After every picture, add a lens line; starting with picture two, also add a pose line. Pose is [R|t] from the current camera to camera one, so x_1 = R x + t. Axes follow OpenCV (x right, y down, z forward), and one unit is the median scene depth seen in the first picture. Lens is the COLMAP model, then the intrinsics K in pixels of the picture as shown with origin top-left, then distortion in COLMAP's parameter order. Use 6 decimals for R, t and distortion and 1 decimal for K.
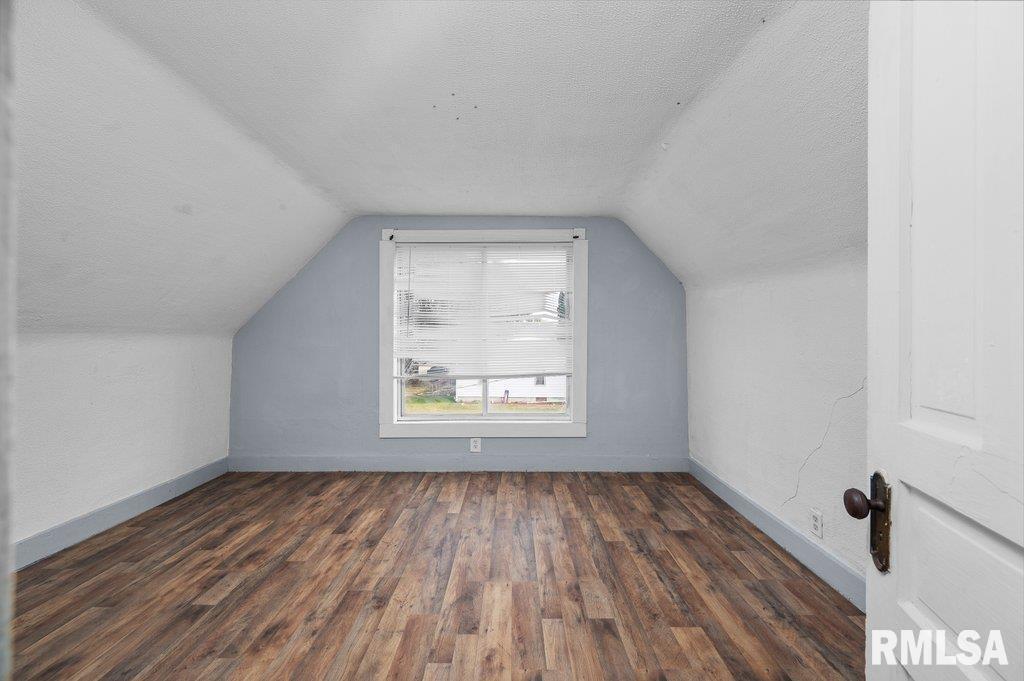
lens RADIAL K [[400.5, 0, 512.7], [0, 400.5, 339.7], [0, 0, 1]] dist [-0.016323, -0.000051]
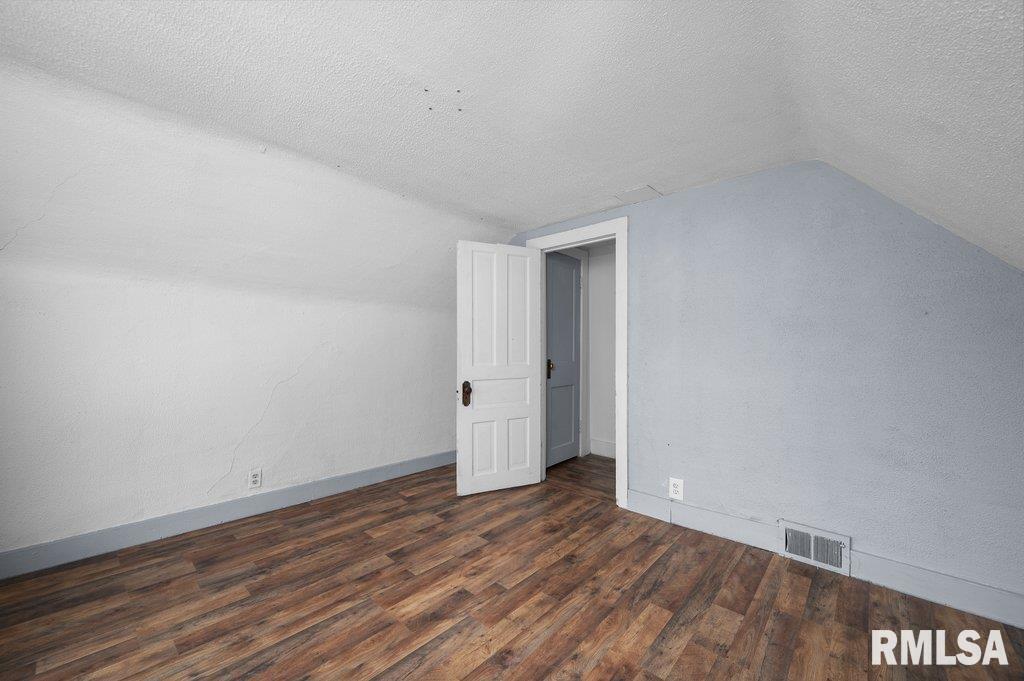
lens RADIAL K [[400.5, 0, 513.4], [0, 400.5, 341.3], [0, 0, 1]] dist [-0.016323, -0.000051]
pose [[-0.743918, -0.014715, 0.668109, -0.900847], [-0.016140, 0.999862, 0.004051, -0.033664], [-0.668076, -0.007769, -0.744052, 1.603670]]
